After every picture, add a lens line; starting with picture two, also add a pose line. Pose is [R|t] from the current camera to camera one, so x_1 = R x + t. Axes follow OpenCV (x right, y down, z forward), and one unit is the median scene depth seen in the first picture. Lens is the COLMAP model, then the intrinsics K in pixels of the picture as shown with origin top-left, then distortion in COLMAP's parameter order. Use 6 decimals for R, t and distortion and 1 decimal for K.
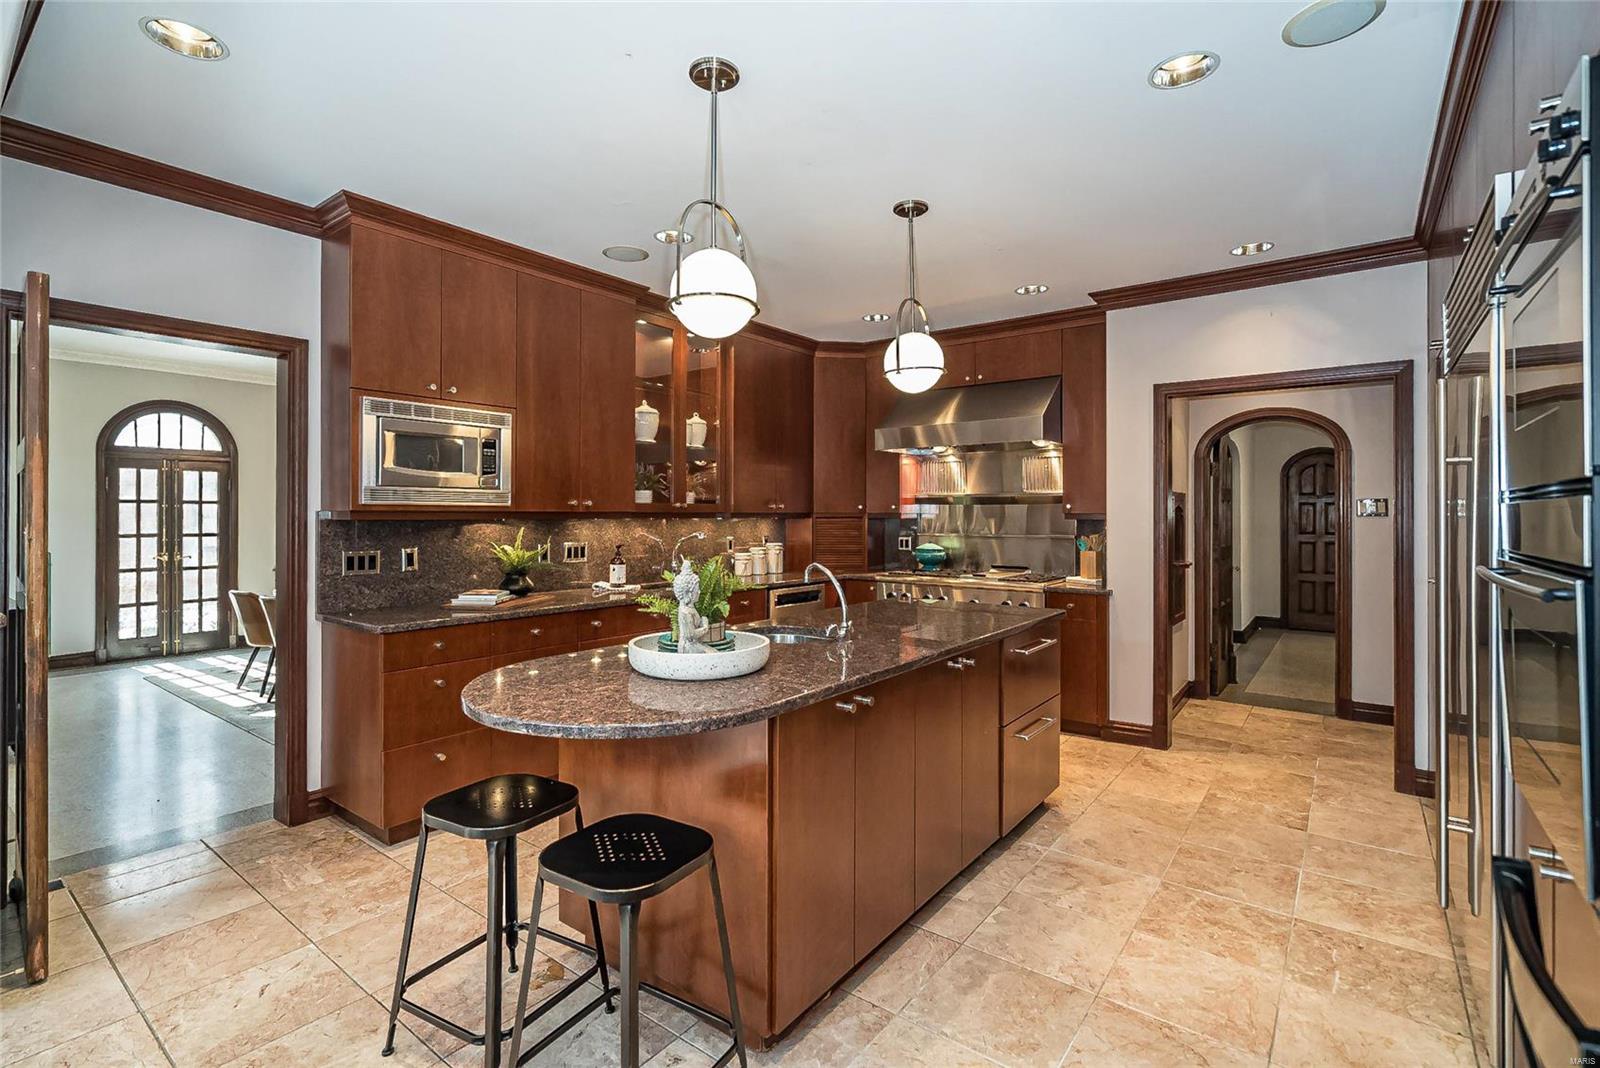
lens RADIAL K [[728.8, 0, 810.6], [0, 728.8, 520.4], [0, 0, 1]] dist [-0.002299, -0.000151]
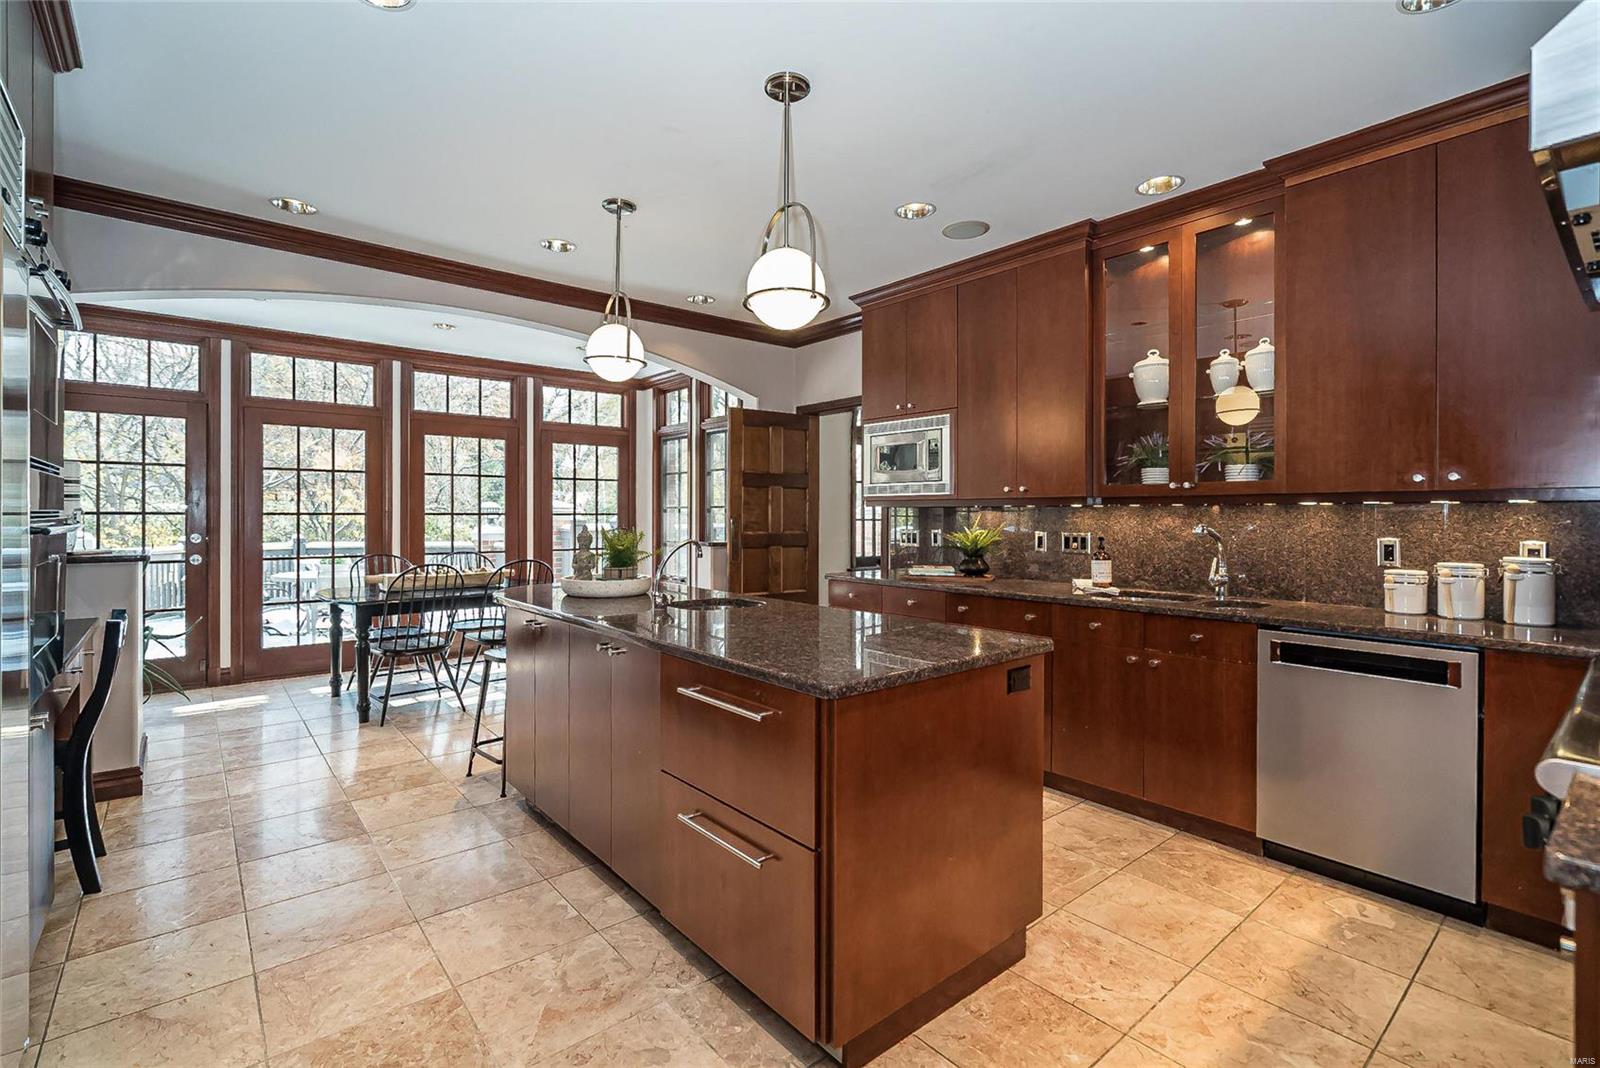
lens RADIAL K [[728.8, 0, 789.6], [0, 728.8, 516.9], [0, 0, 1]] dist [-0.002299, -0.000151]
pose [[-0.232779, 0.001175, -0.972529, 1.003196], [-0.009787, 0.999946, 0.003550, 0.018340], [0.972481, 0.010345, -0.232754, 1.349209]]
